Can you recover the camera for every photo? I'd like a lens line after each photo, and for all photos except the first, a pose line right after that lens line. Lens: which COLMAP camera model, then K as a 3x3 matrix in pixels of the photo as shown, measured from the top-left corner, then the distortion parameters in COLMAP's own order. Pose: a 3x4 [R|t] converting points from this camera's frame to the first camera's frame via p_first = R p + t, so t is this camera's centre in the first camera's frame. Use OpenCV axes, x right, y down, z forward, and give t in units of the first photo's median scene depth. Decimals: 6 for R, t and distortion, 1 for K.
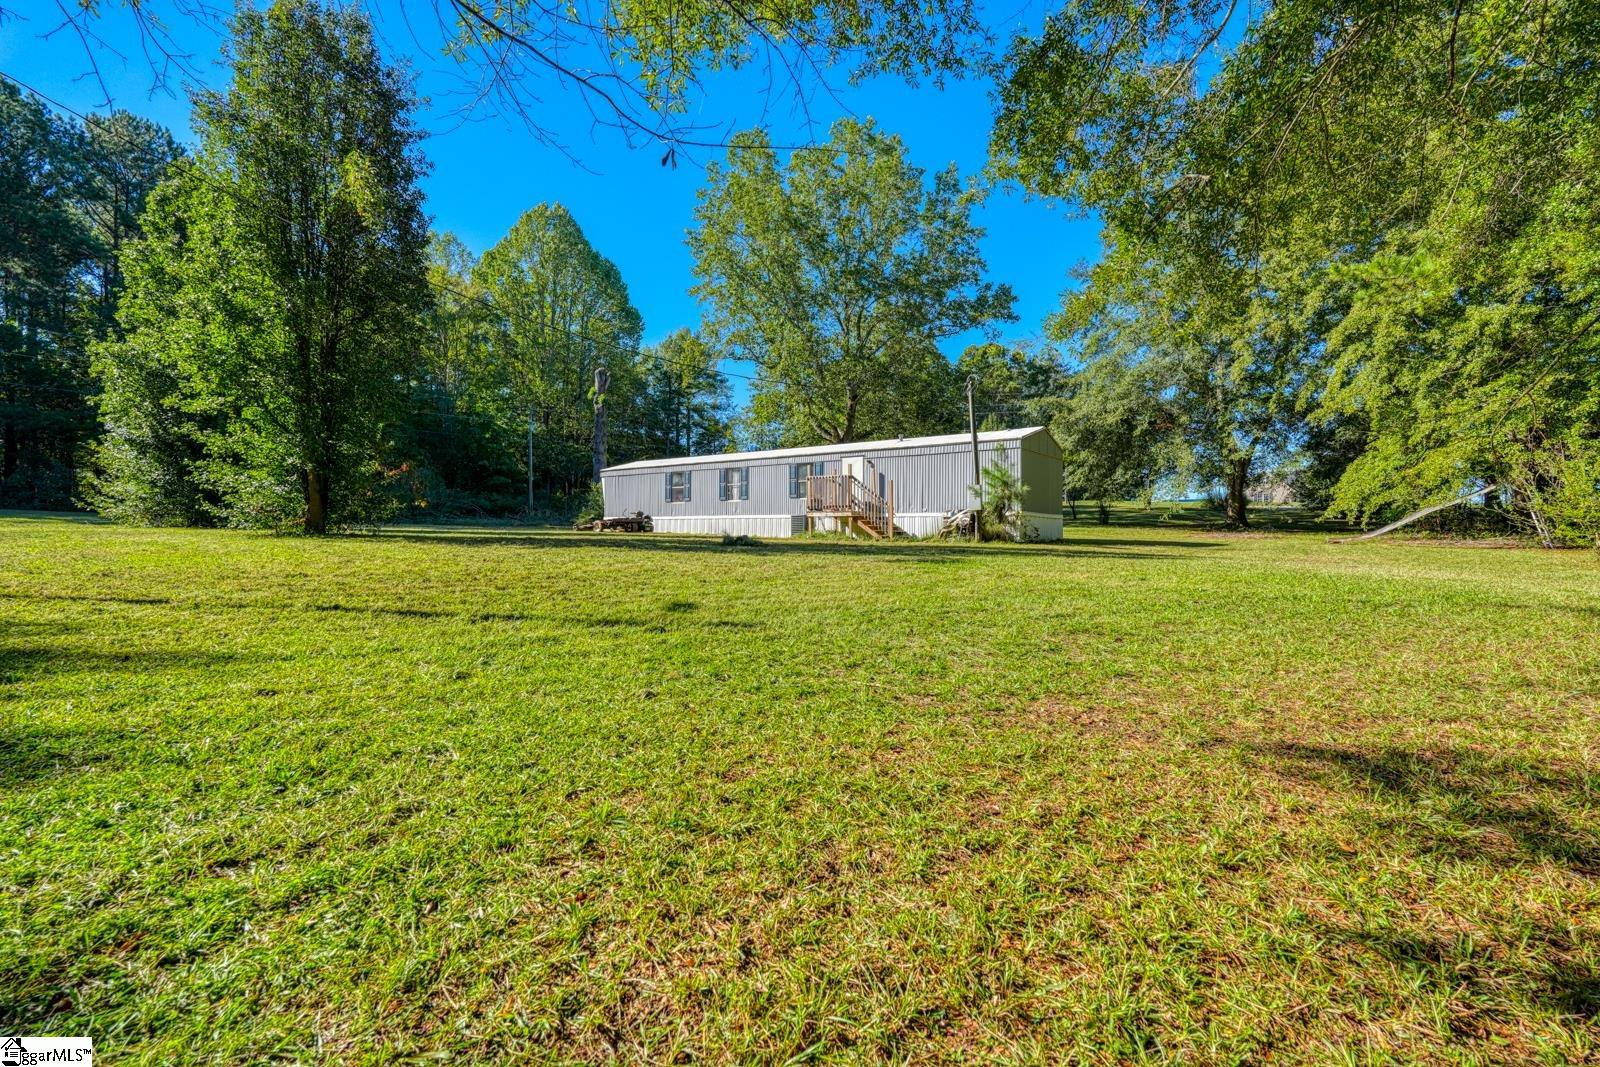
lens RADIAL K [[715.6, 0, 794.8], [0, 715.6, 530.1], [0, 0, 1]] dist [0.000803, 0.000885]
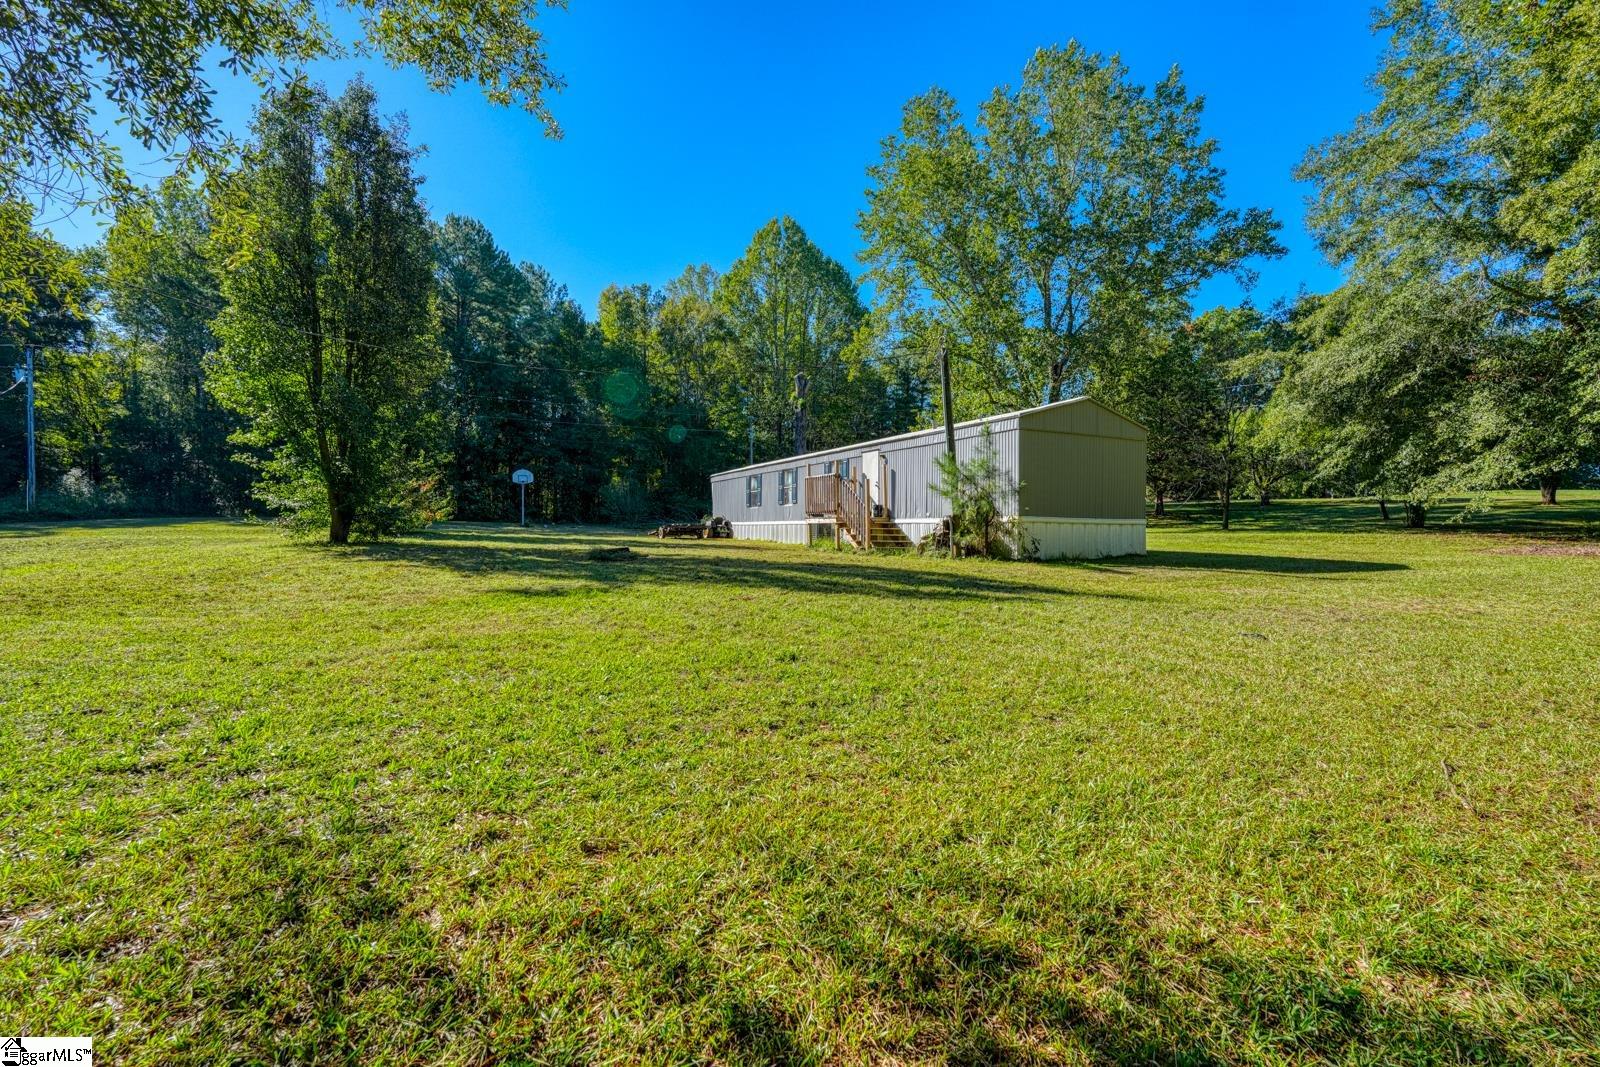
lens RADIAL K [[715.6, 0, 801.2], [0, 715.6, 537.9], [0, 0, 1]] dist [0.000803, 0.000885]
pose [[0.904569, 0.000121, -0.426327, 0.293540], [0.004359, 0.999945, 0.009533, -0.007930], [0.426304, -0.010482, 0.904519, 0.173071]]
